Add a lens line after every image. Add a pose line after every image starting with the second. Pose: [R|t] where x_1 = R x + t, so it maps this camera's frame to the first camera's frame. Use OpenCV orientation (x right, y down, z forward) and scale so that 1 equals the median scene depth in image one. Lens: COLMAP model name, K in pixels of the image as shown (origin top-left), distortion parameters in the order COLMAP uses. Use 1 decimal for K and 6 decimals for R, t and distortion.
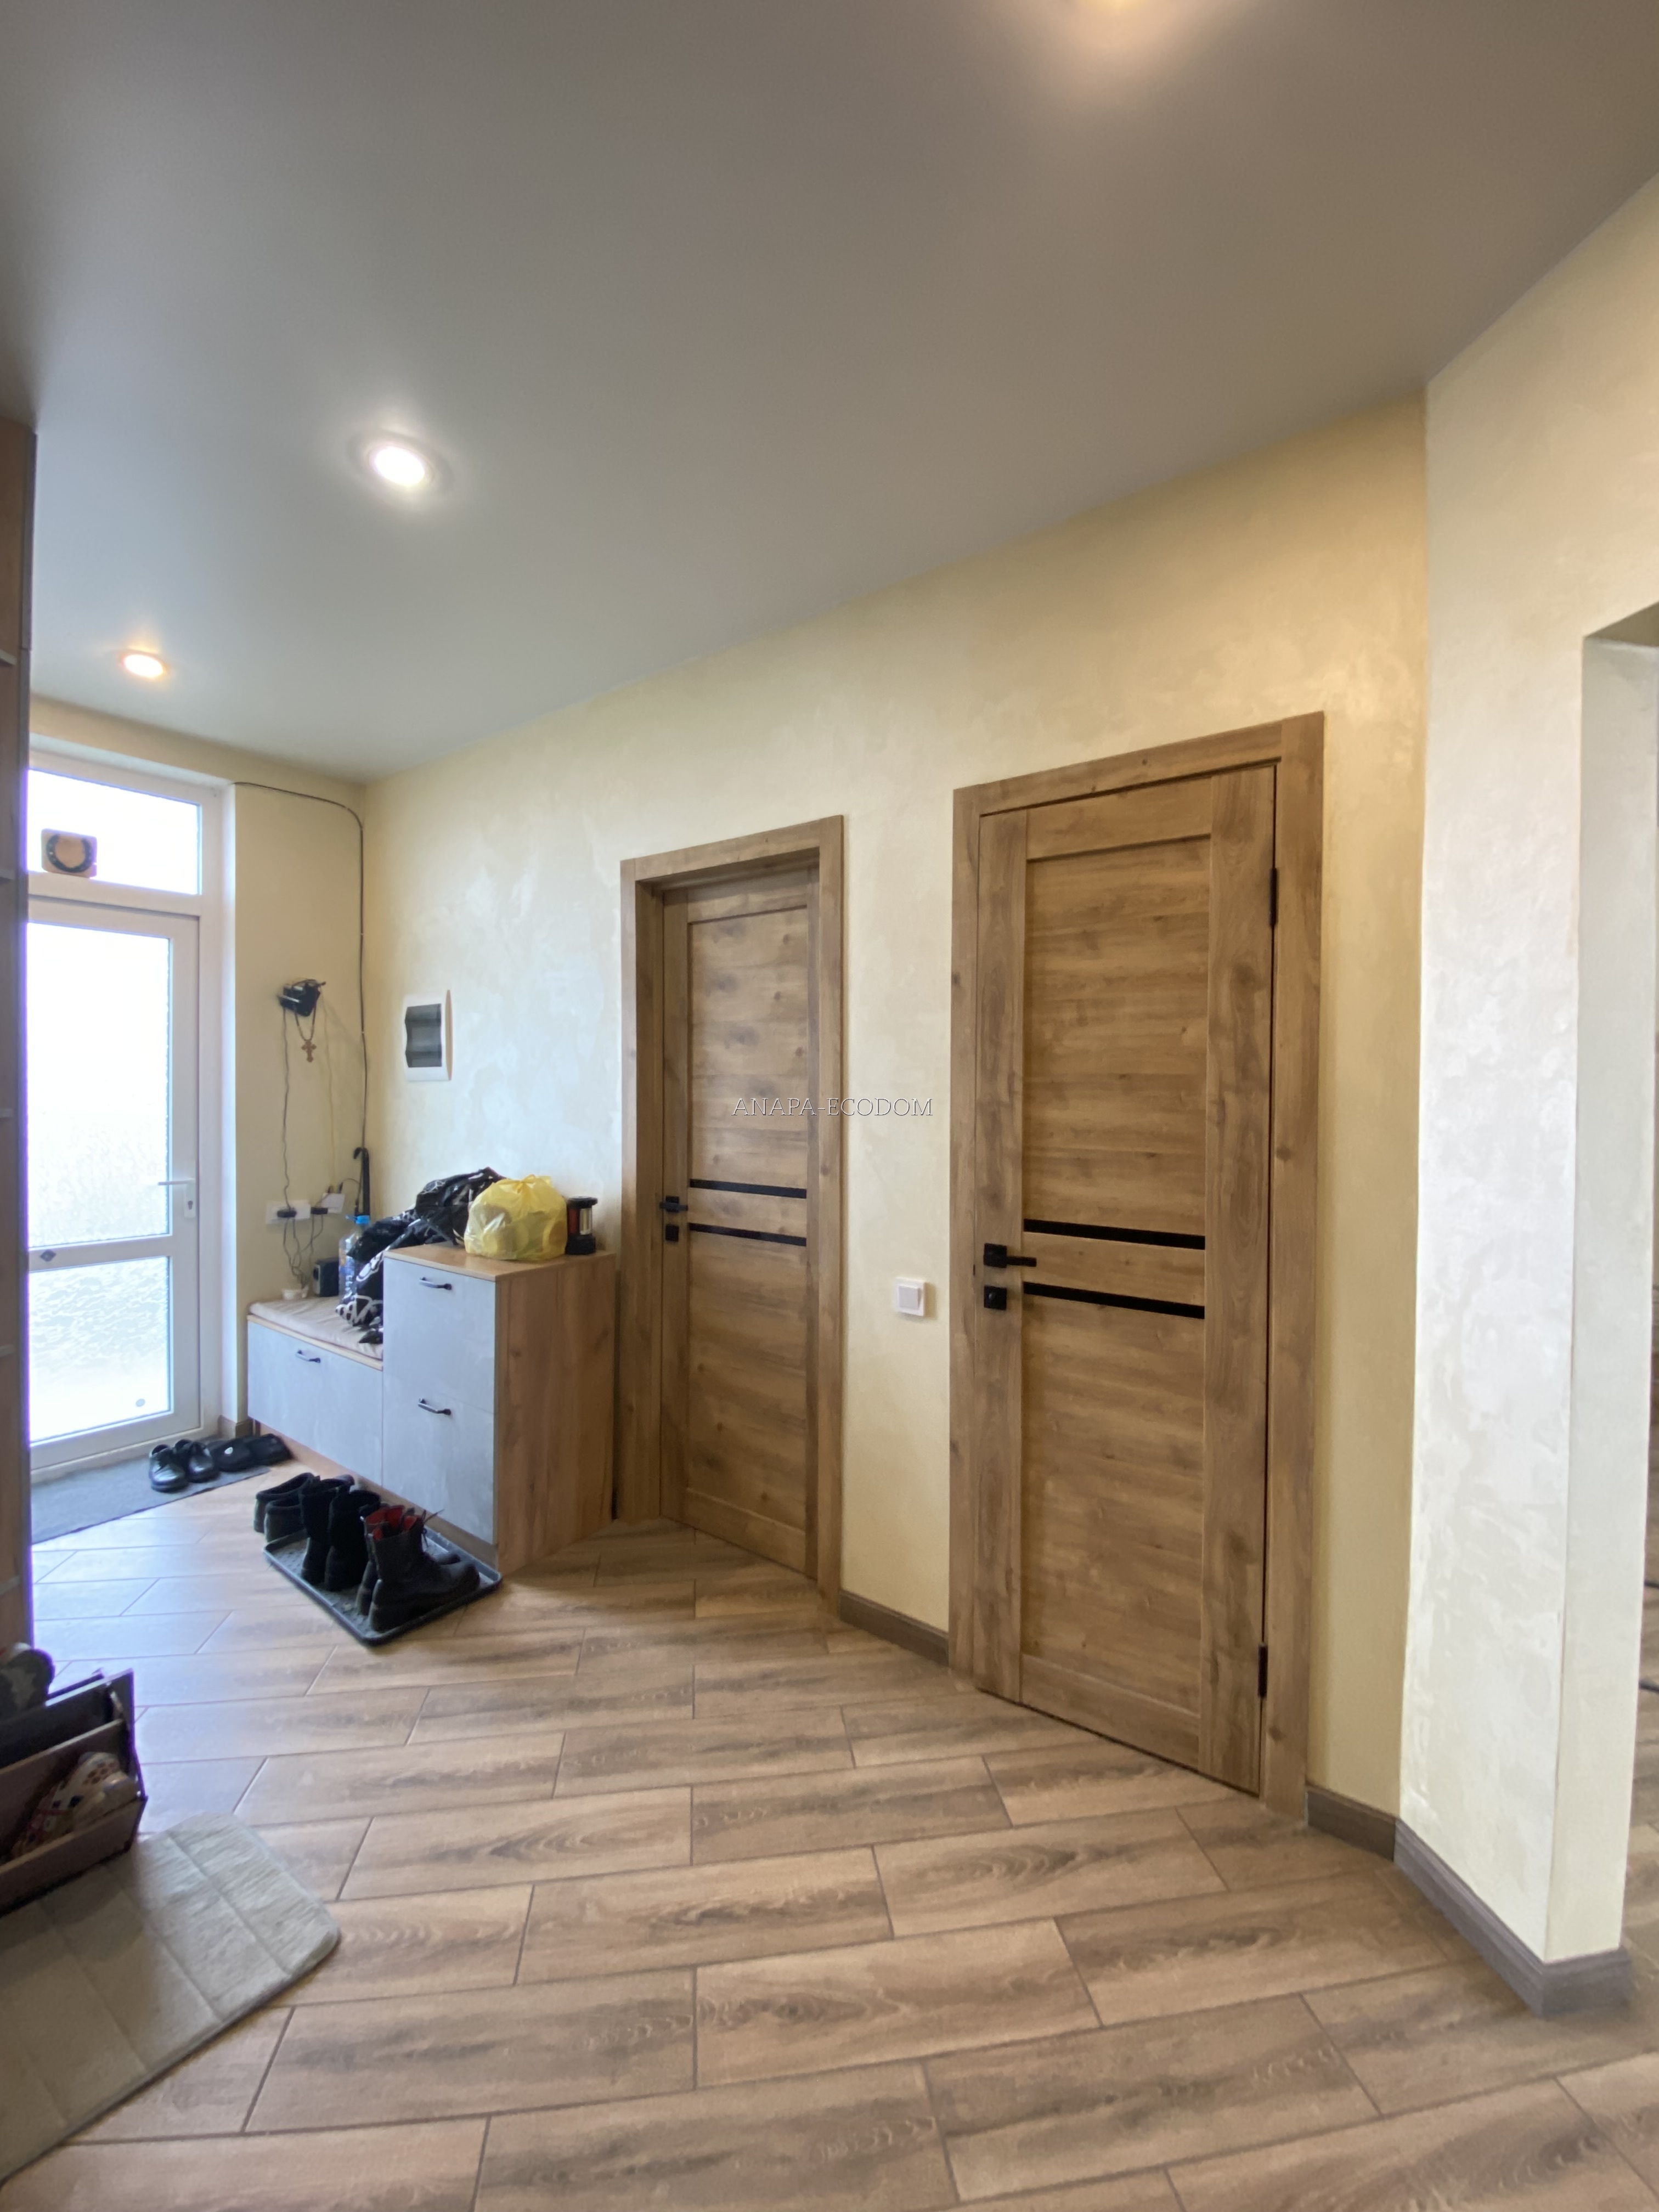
lens RADIAL K [[897.8, 0, 837.2], [0, 897.8, 1098.8], [0, 0, 1]] dist [0.015628, -0.019247]
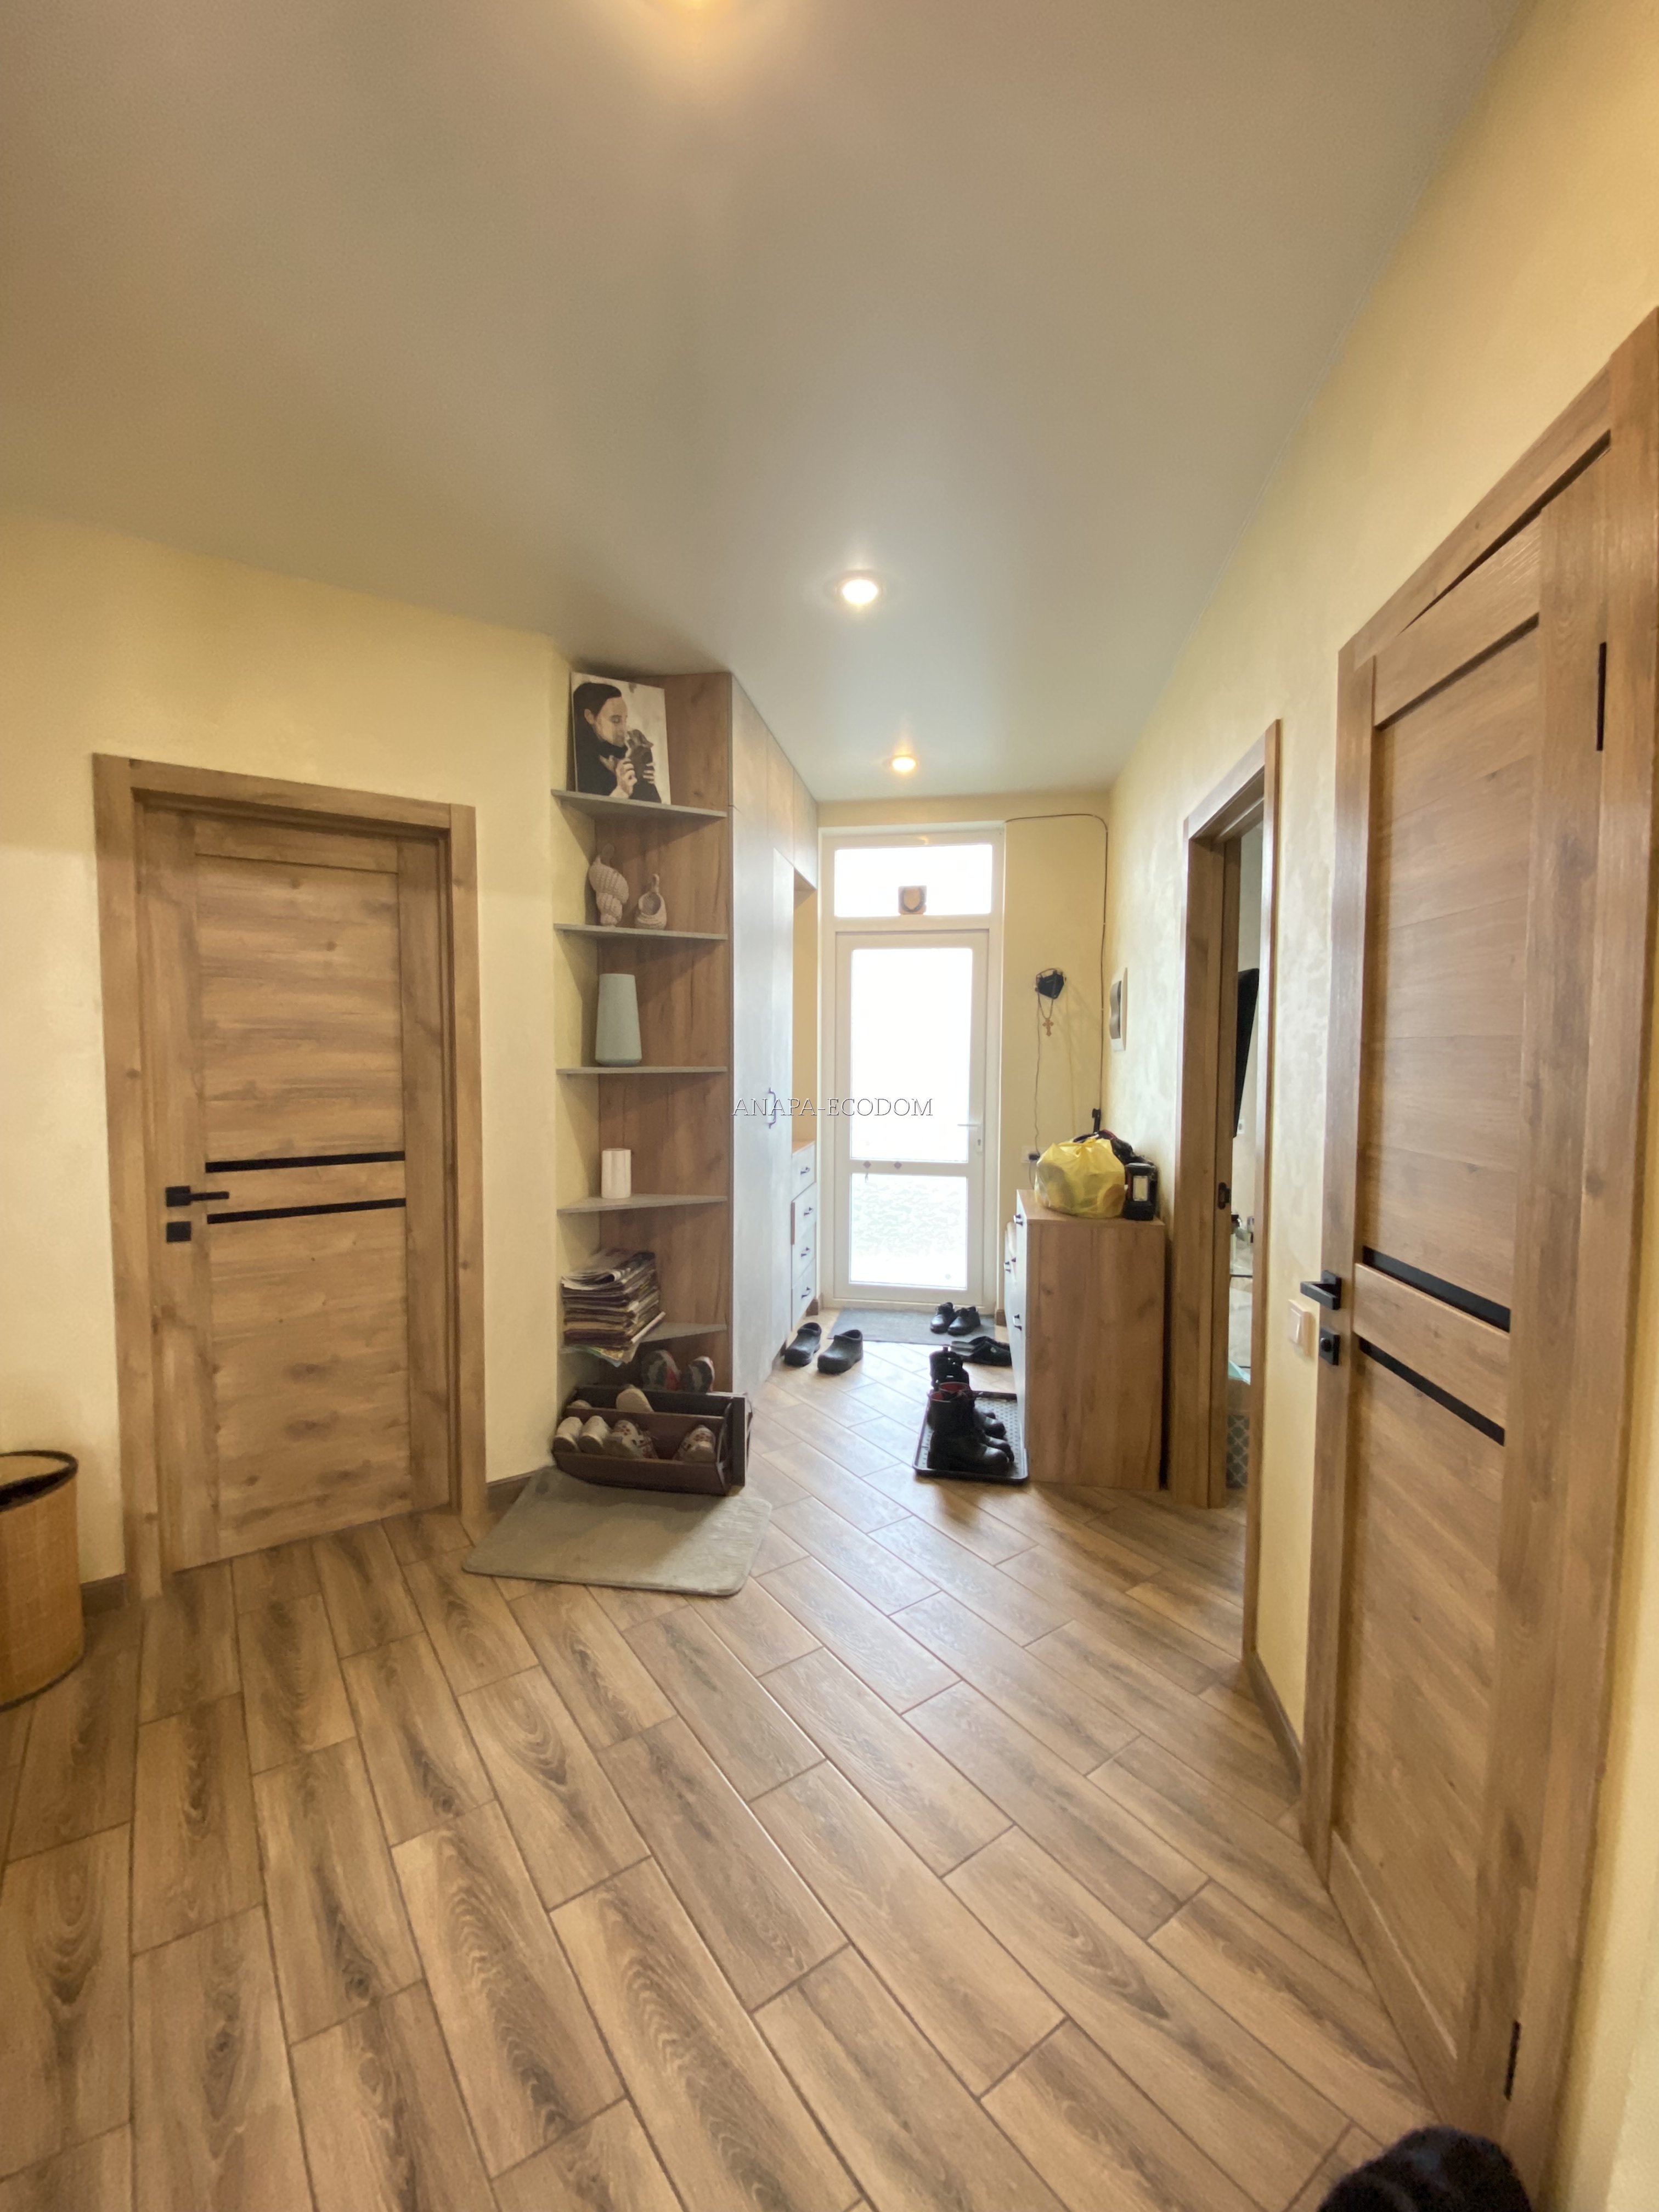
lens RADIAL K [[899.4, 0, 829.8], [0, 899.4, 1098.7], [0, 0, 1]] dist [0.035690, -0.028925]
pose [[0.456231, 0.046440, -0.888649, 0.707840], [-0.018665, 0.998917, 0.042620, -0.003626], [0.889665, -0.002858, 0.456604, 0.325213]]
